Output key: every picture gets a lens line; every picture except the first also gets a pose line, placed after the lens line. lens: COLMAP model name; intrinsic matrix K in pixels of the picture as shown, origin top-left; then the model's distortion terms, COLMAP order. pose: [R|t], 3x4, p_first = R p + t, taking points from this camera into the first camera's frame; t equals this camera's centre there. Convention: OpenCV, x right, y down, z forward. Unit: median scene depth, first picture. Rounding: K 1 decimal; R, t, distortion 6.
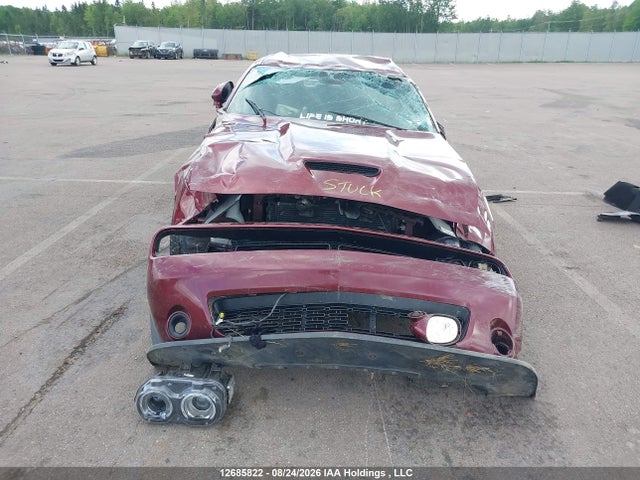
lens RADIAL K [[506.1, 0, 324.0], [0, 506.1, 241.2], [0, 0, 1]] dist [0.025351, -0.037028]
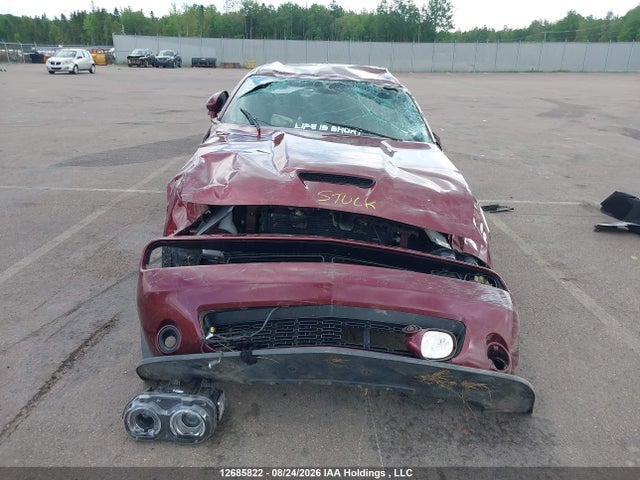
lens RADIAL K [[506.1, 0, 323.3], [0, 506.1, 241.2], [0, 0, 1]] dist [0.025351, -0.037028]
pose [[0.999993, 0.001946, 0.003327, 0.004815], [-0.001894, 0.999876, -0.015626, -0.005237], [-0.003357, 0.015619, 0.999872, 0.009276]]
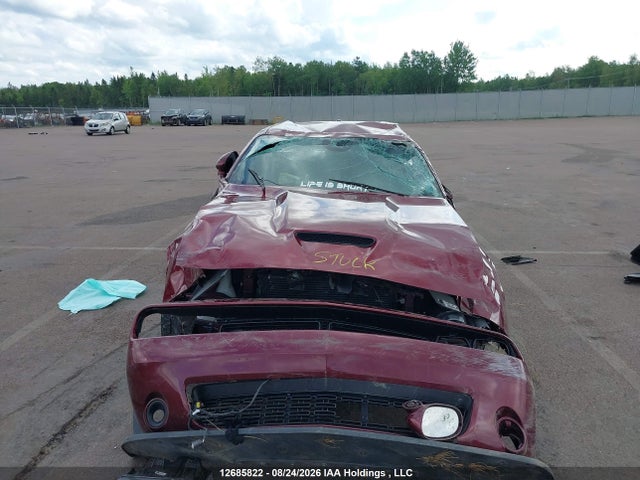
lens RADIAL K [[506.1, 0, 321.7], [0, 506.1, 237.3], [0, 0, 1]] dist [0.025351, -0.037028]
pose [[0.998289, -0.017683, -0.055742, 0.042061], [0.010941, 0.992832, -0.119015, -0.023691], [0.057447, 0.118202, 0.991326, 0.032359]]
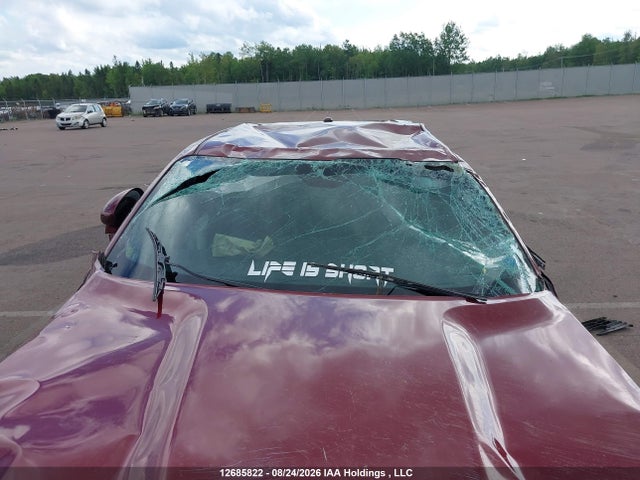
lens RADIAL K [[506.1, 0, 318.1], [0, 506.1, 241.5], [0, 0, 1]] dist [0.025351, -0.037028]
pose [[0.997848, -0.040922, -0.051225, 0.037159], [0.036486, 0.995736, -0.084724, -0.206919], [0.054473, 0.082672, 0.995087, 0.477521]]
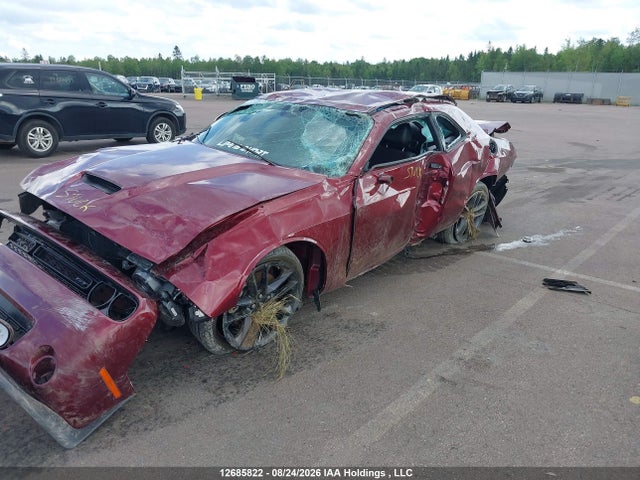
lens RADIAL K [[506.1, 0, 322.5], [0, 506.1, 238.9], [0, 0, 1]] dist [0.025351, -0.037028]
pose [[0.759542, 0.185303, -0.623505, 0.727241], [-0.236502, 0.971631, 0.000663, -0.094178], [0.605940, 0.146957, 0.781819, 0.298482]]
